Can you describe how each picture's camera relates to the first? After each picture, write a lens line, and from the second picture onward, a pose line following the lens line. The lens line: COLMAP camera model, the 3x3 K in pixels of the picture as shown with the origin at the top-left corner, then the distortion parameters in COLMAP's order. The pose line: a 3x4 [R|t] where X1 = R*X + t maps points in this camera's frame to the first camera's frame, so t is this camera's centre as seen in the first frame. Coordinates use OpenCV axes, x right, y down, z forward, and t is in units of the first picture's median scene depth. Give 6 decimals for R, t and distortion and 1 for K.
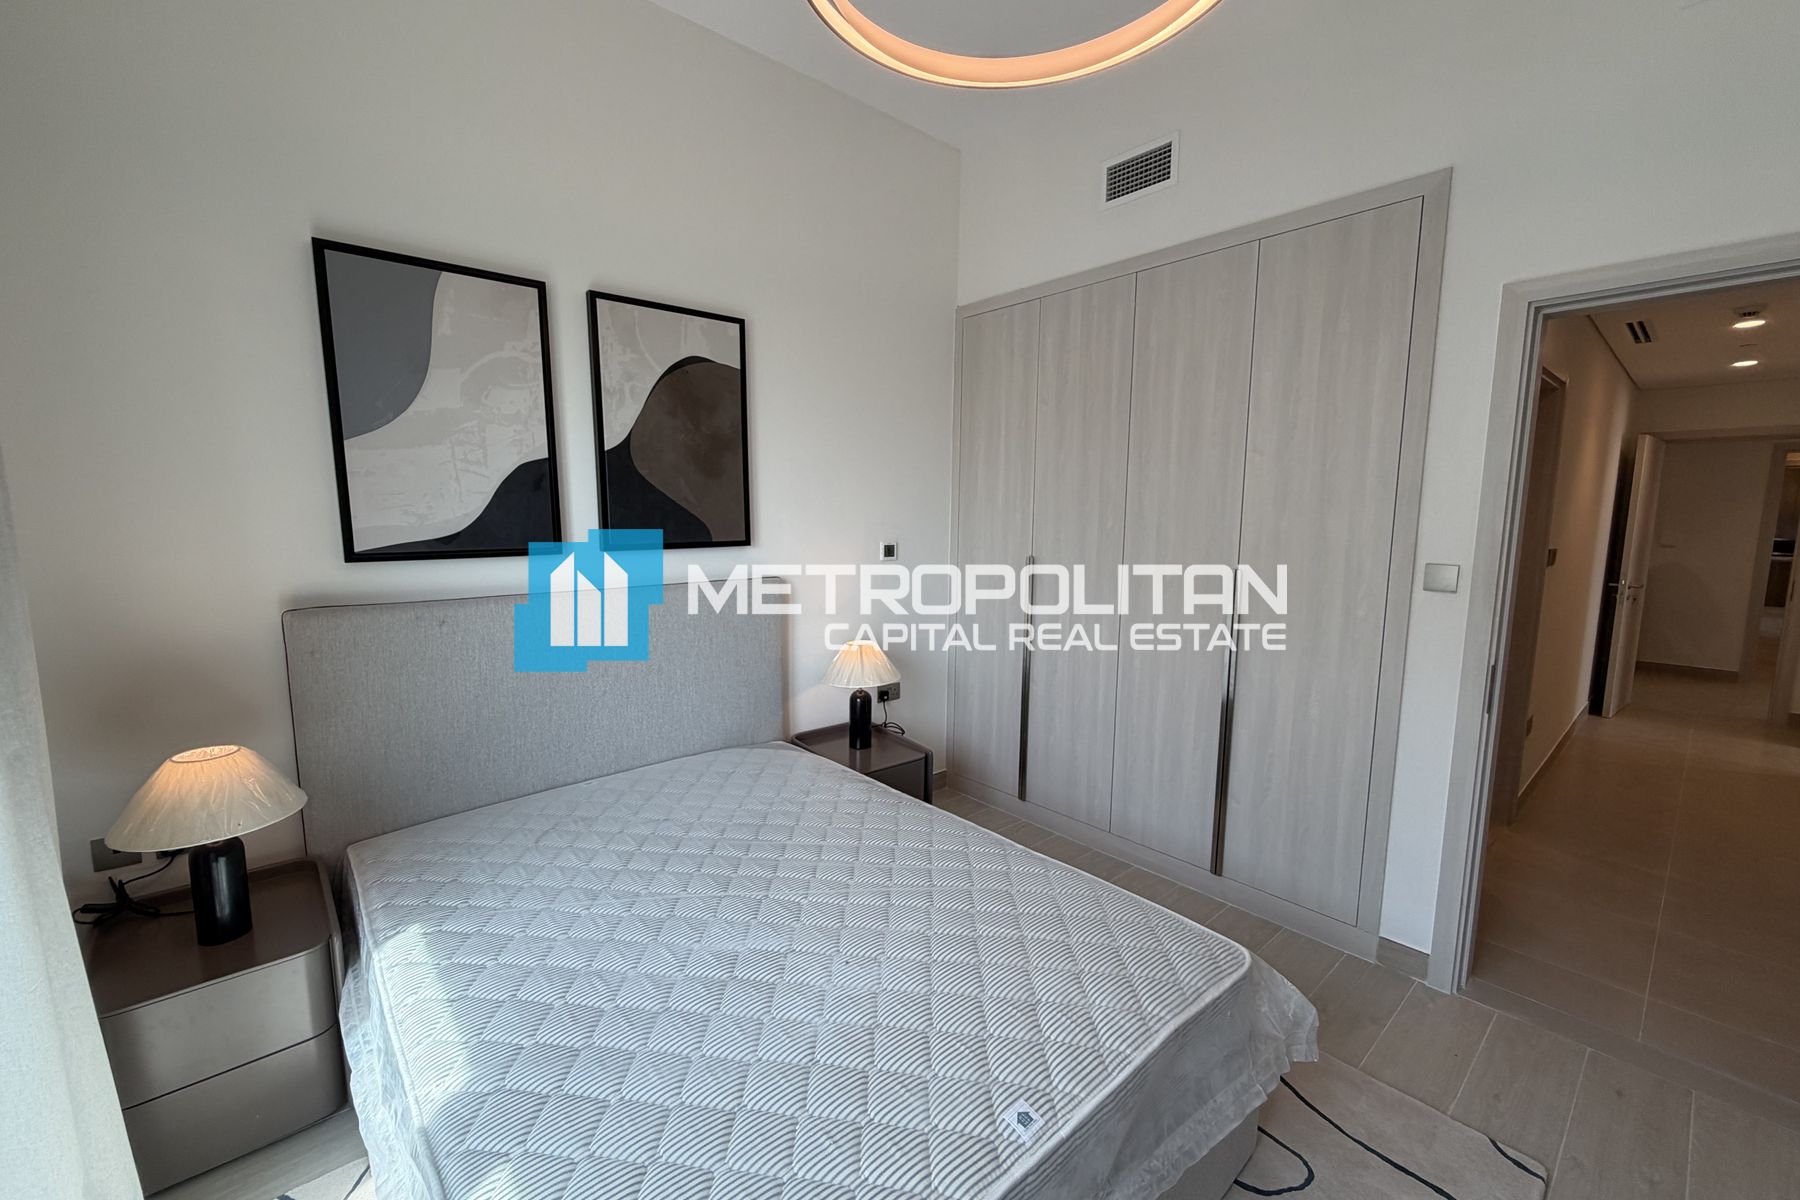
lens RADIAL K [[718.4, 0, 895.9], [0, 718.4, 601.5], [0, 0, 1]] dist [-0.000417, 0.000070]
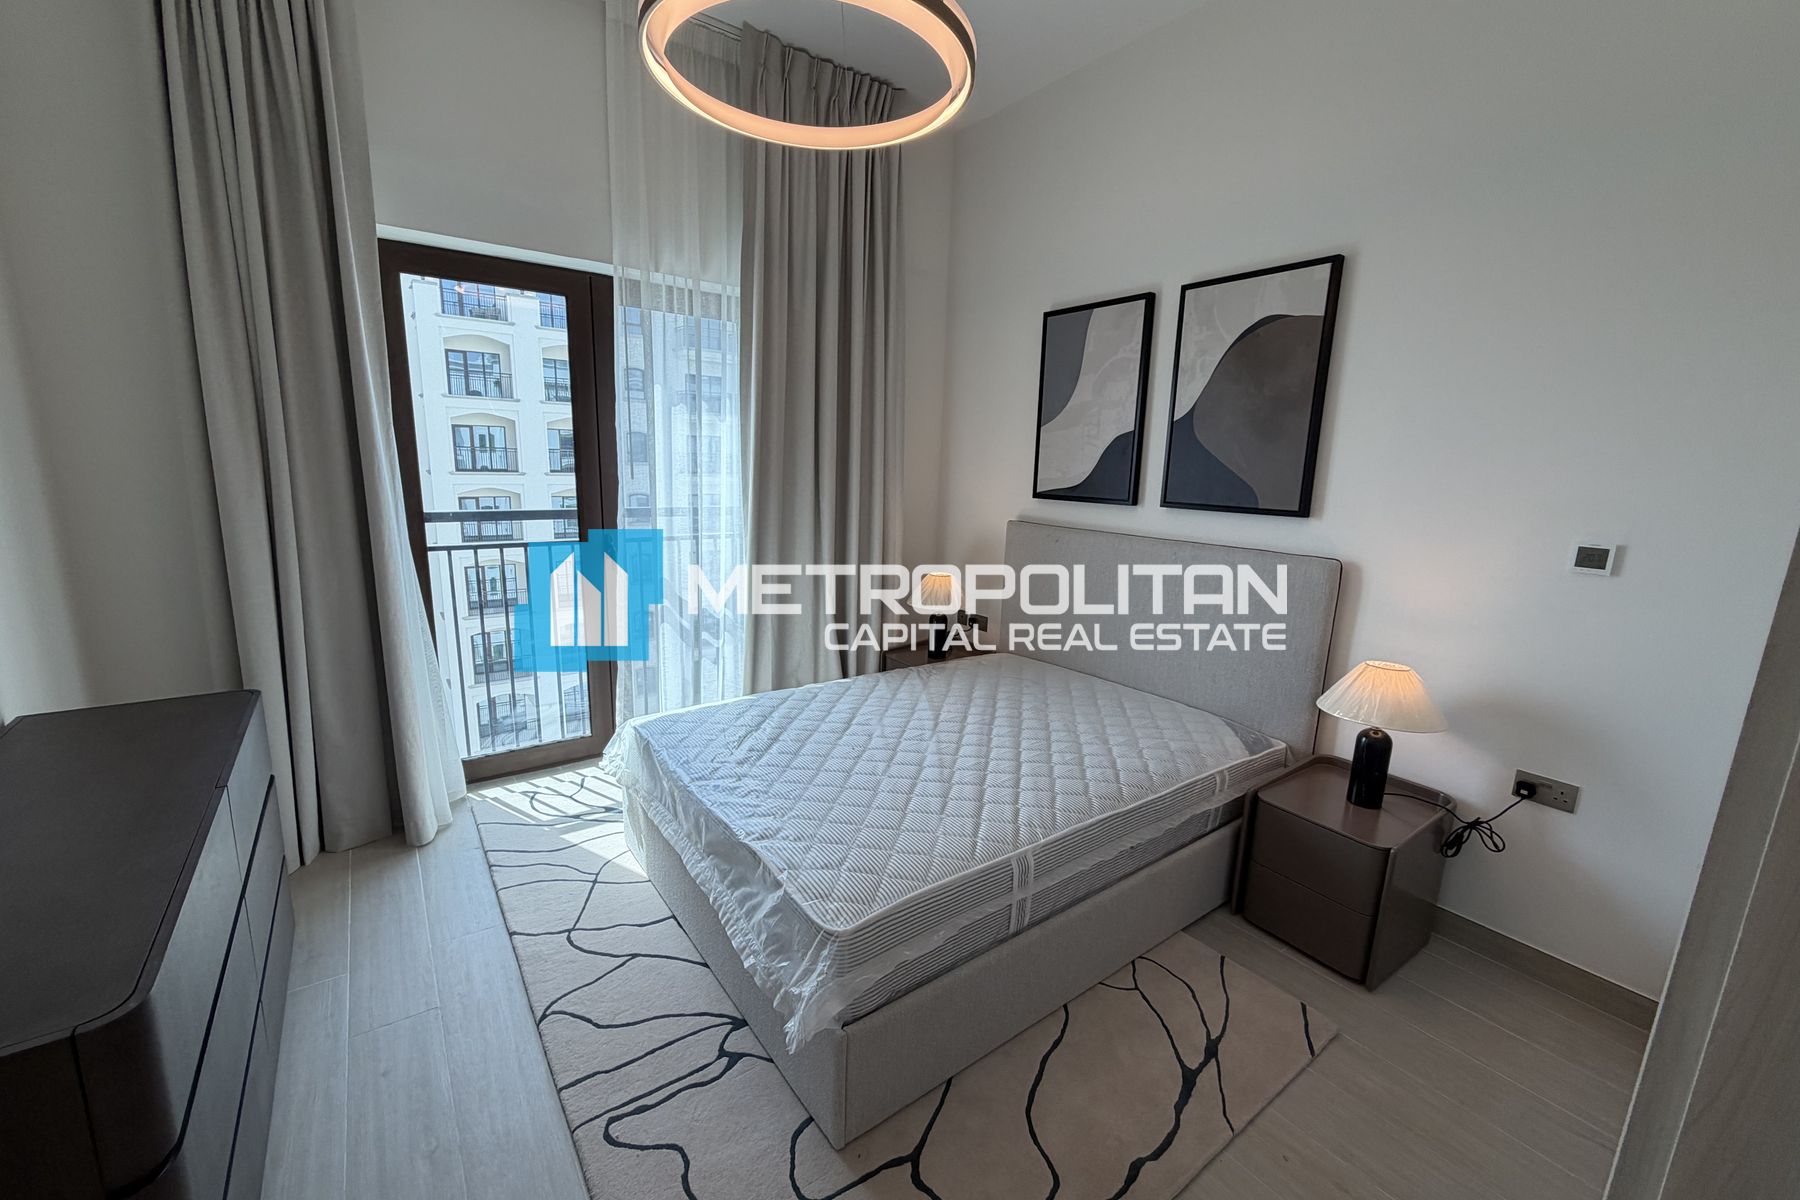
lens RADIAL K [[718.4, 0, 895.9], [0, 718.4, 601.5], [0, 0, 1]] dist [-0.000417, 0.000070]
pose [[-0.081274, 0.184525, -0.979462, 0.904055], [-0.161854, 0.967225, 0.195650, -0.086535], [0.983462, 0.174431, -0.048744, 0.706033]]
